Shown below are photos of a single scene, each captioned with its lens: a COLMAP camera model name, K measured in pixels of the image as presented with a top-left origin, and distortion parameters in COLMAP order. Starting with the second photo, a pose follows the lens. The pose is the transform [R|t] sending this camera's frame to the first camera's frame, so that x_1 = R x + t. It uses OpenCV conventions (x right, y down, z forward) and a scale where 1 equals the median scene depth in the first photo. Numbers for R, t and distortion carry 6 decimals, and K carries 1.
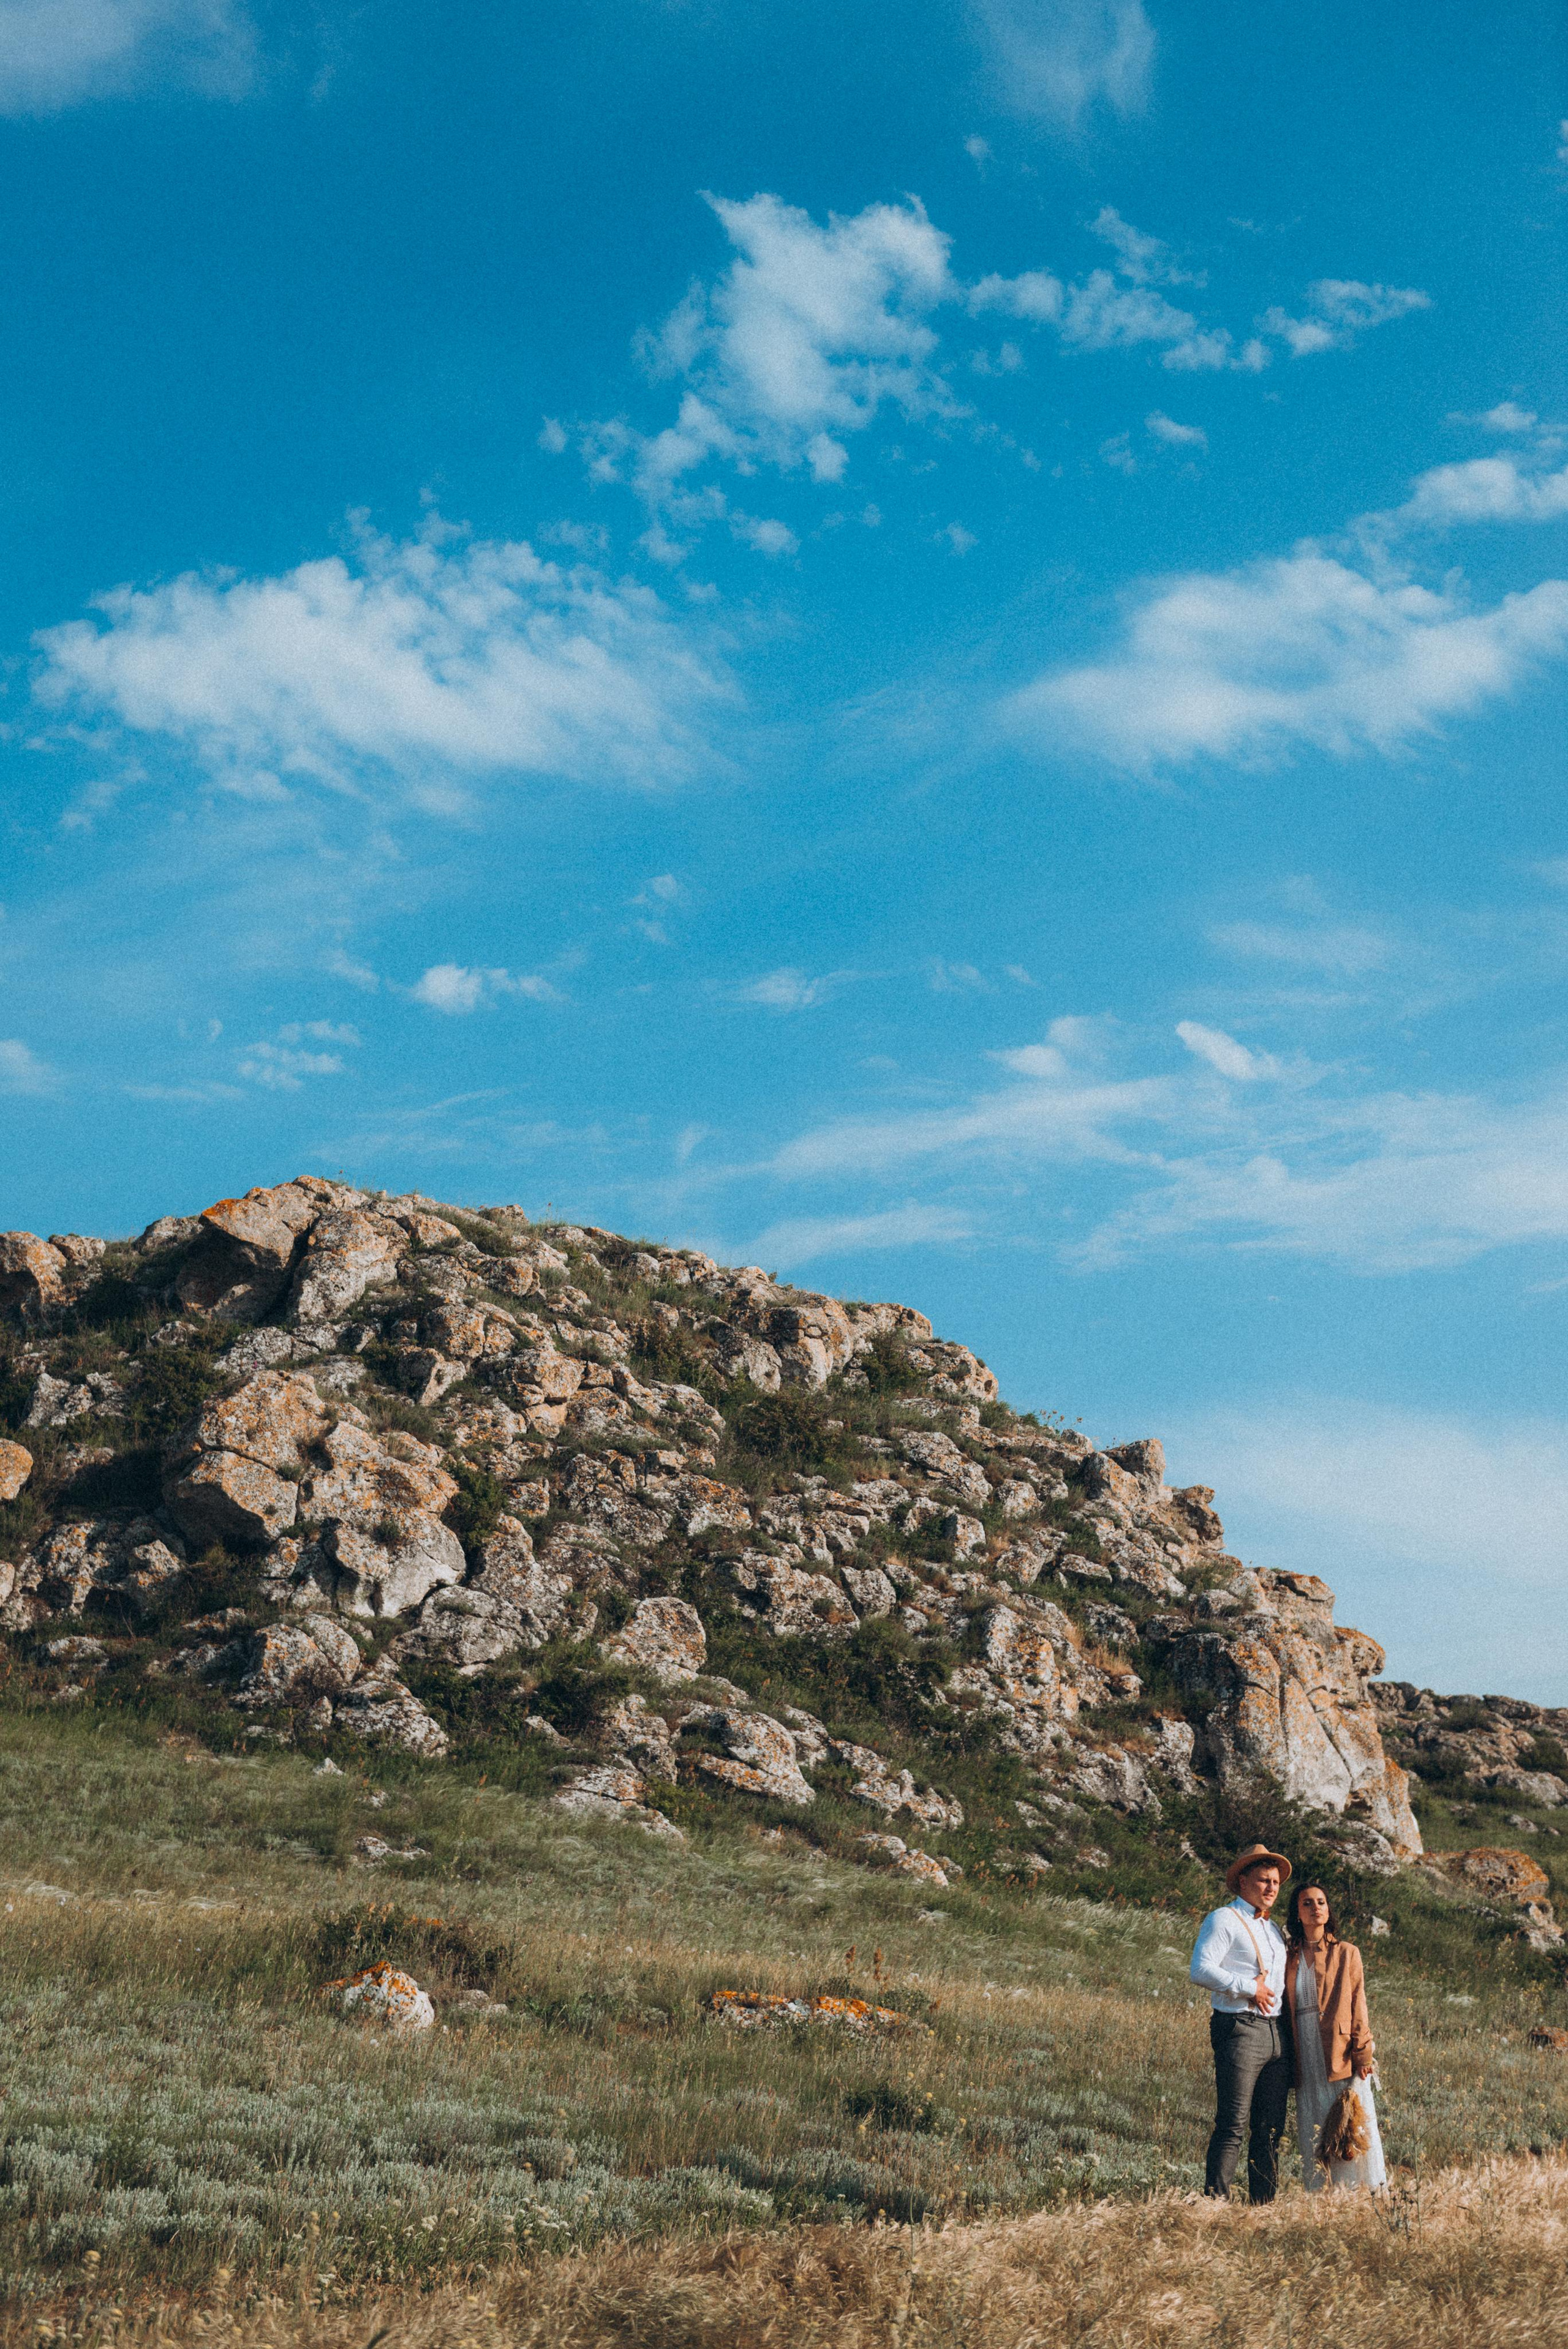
lens RADIAL K [[3449.4, 0, 787.8], [0, 3449.4, 1182.9], [0, 0, 1]] dist [0.159347, 0.000000]
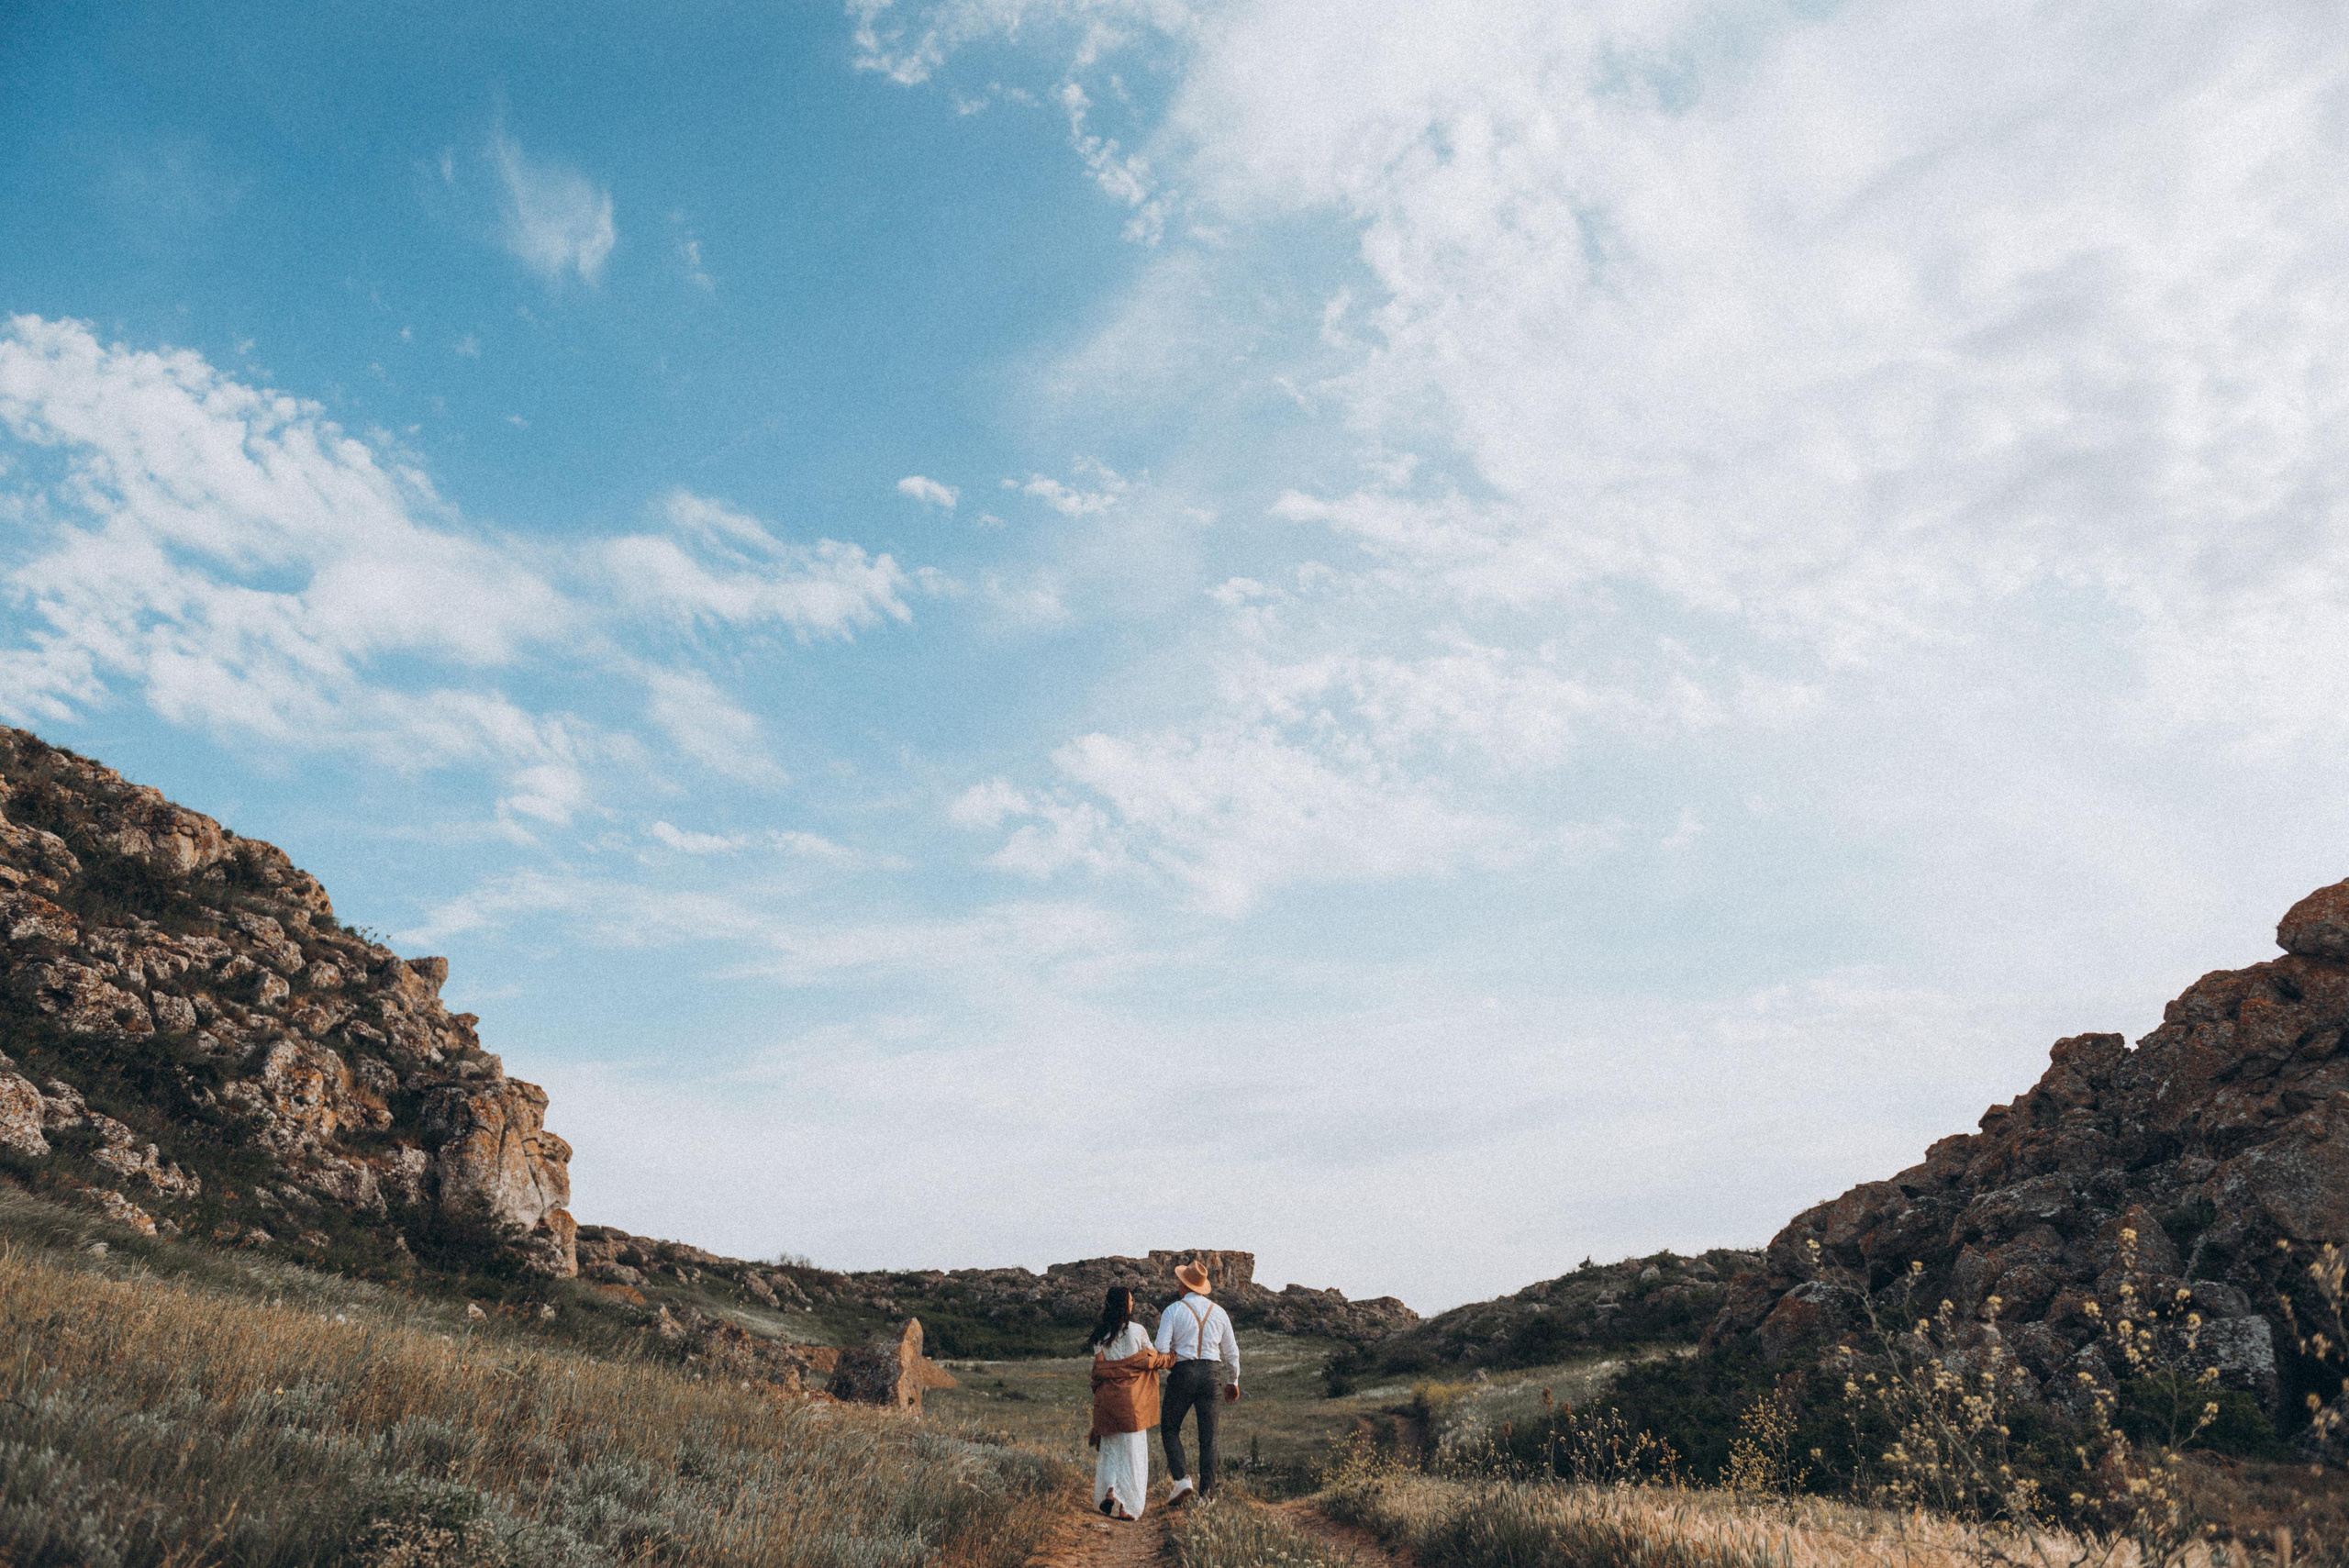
lens RADIAL K [[1651.8, 0, 1160.1], [0, 1651.8, 785.1], [0, 0, 1]] dist [-0.052932, 0.005457]
pose [[0.865342, 0.206079, 0.456852, 0.047401], [-0.144075, 0.975361, -0.167073, 0.084889], [-0.480026, 0.078755, 0.873712, 0.329186]]
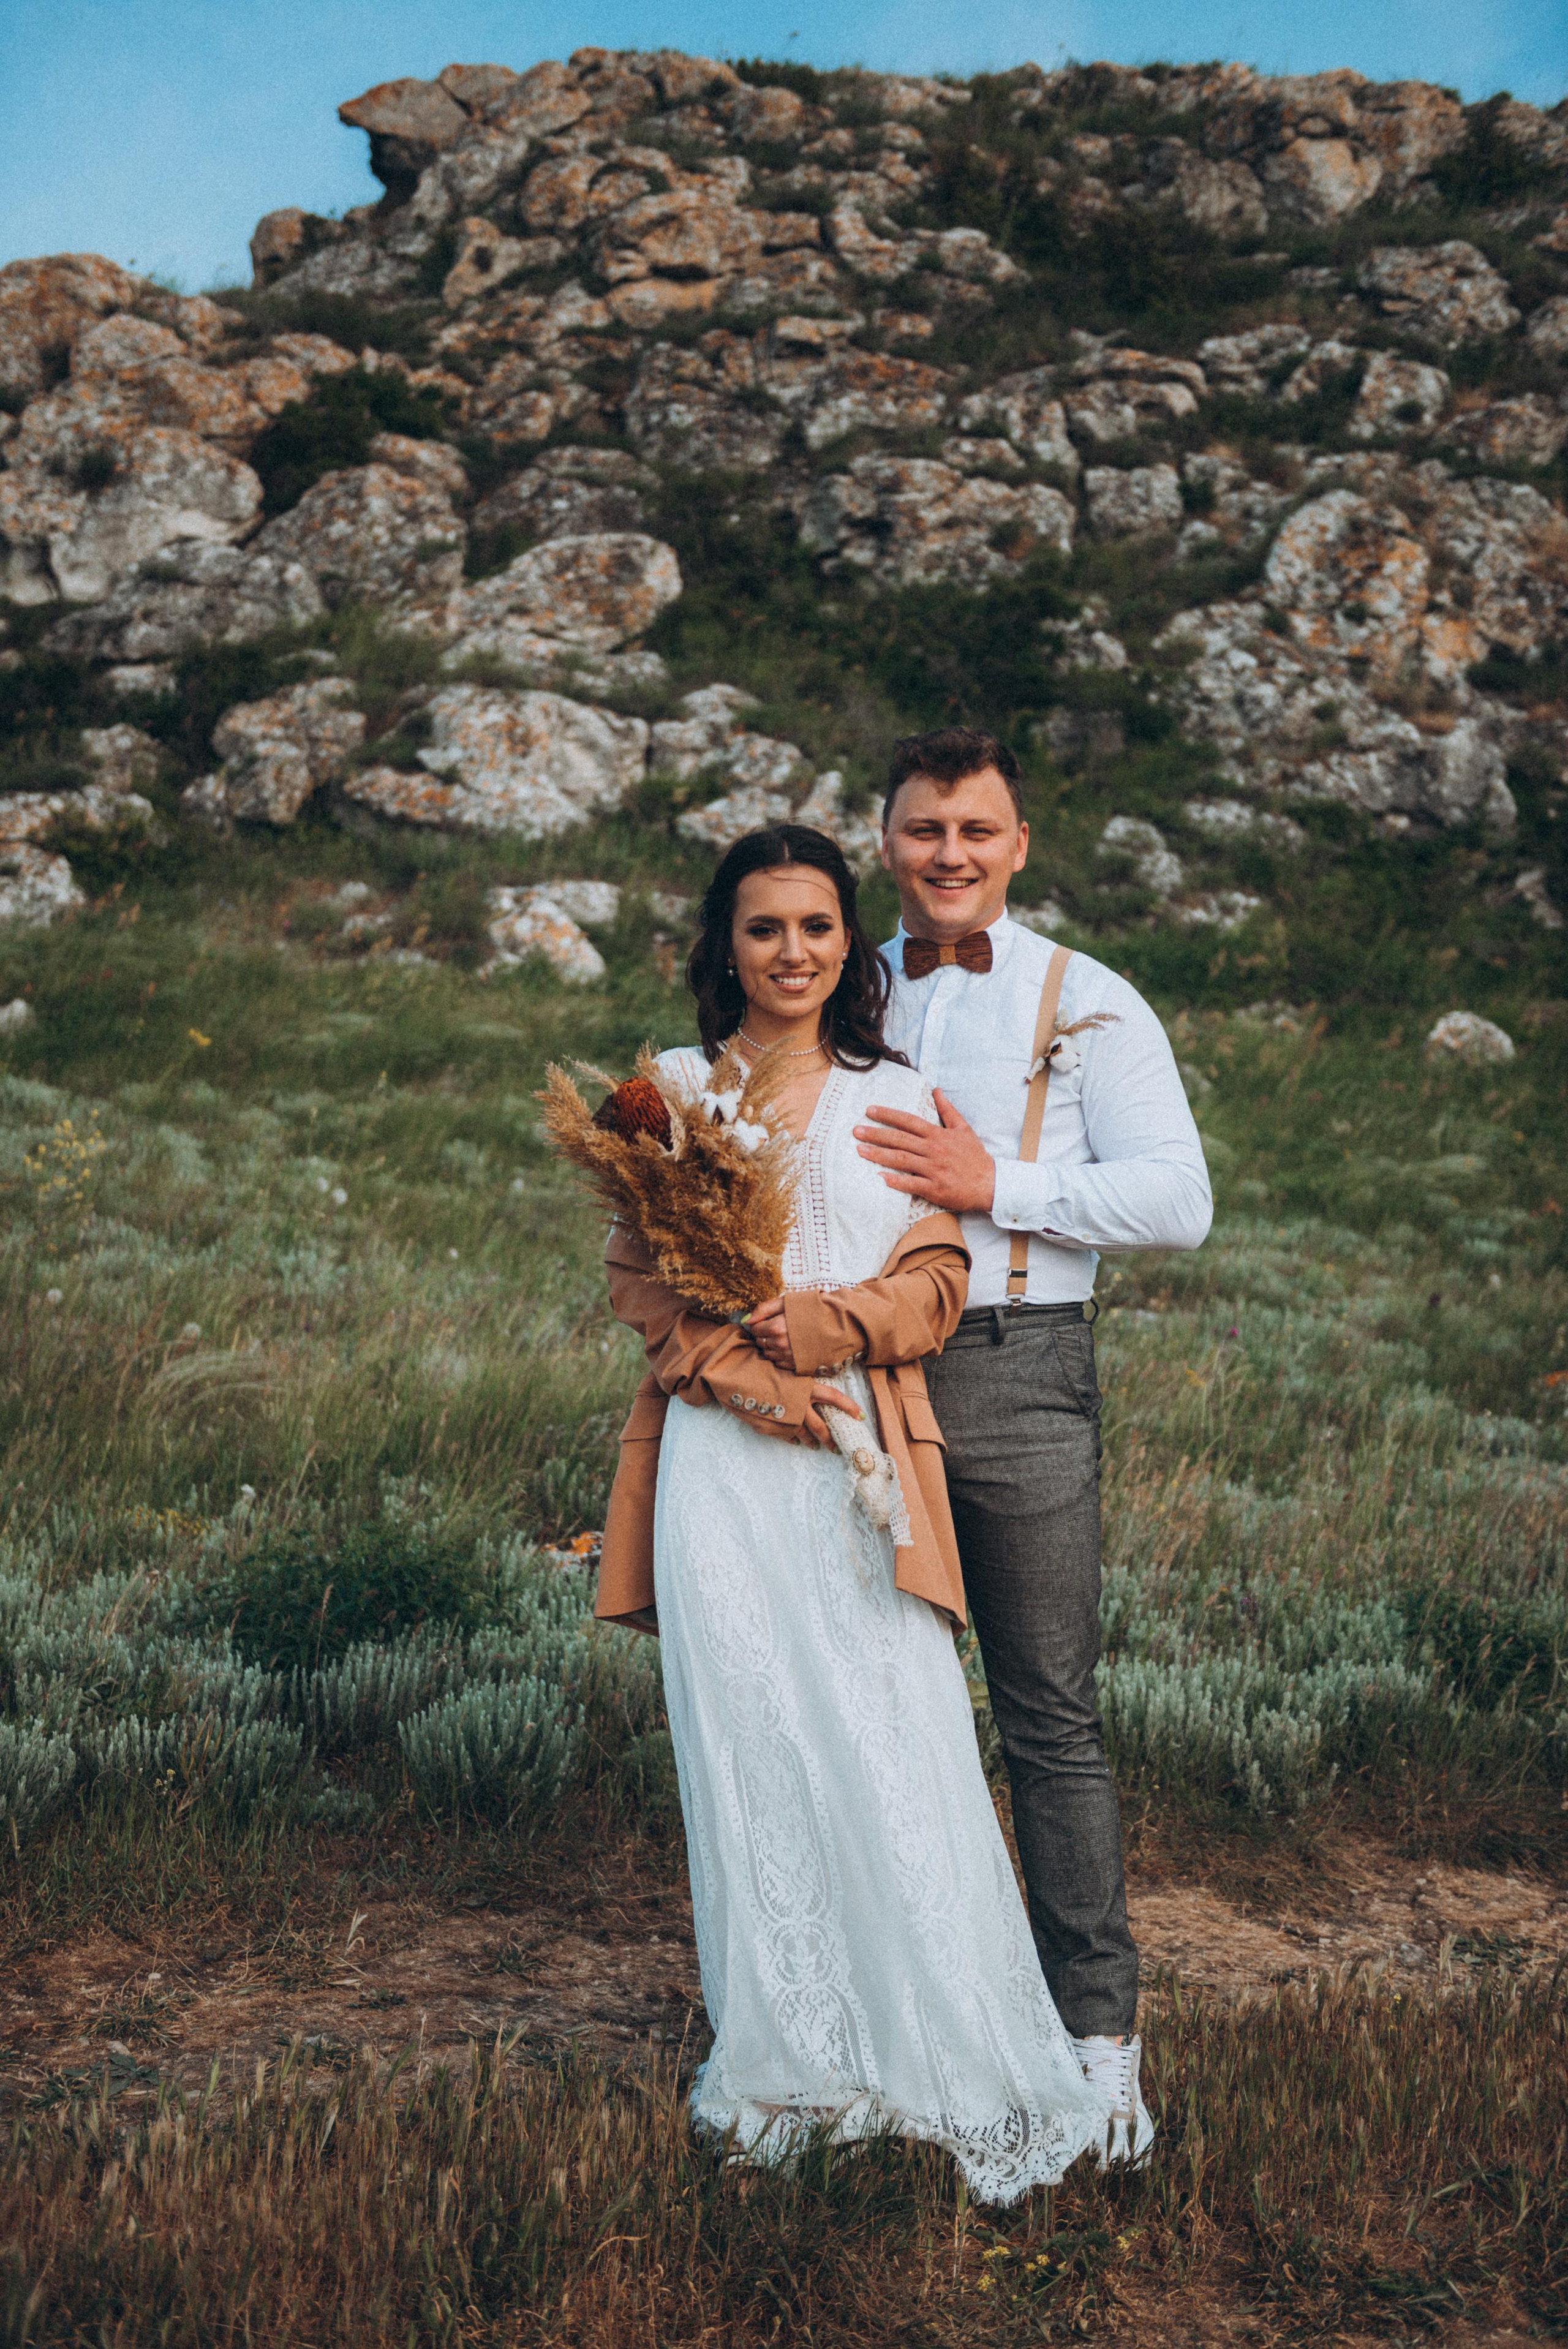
lens RADIAL K [[2823.8, 0, 790.2], [0, 2823.8, 1176.0], [0, 0, 1]] dist [0.105830, 0.000000]
pose [[0.819363, -0.011961, -0.573151, 0.250589], [0.144794, 0.971685, 0.186717, 0.130360], [0.554689, -0.235978, 0.797894, 0.556064]]
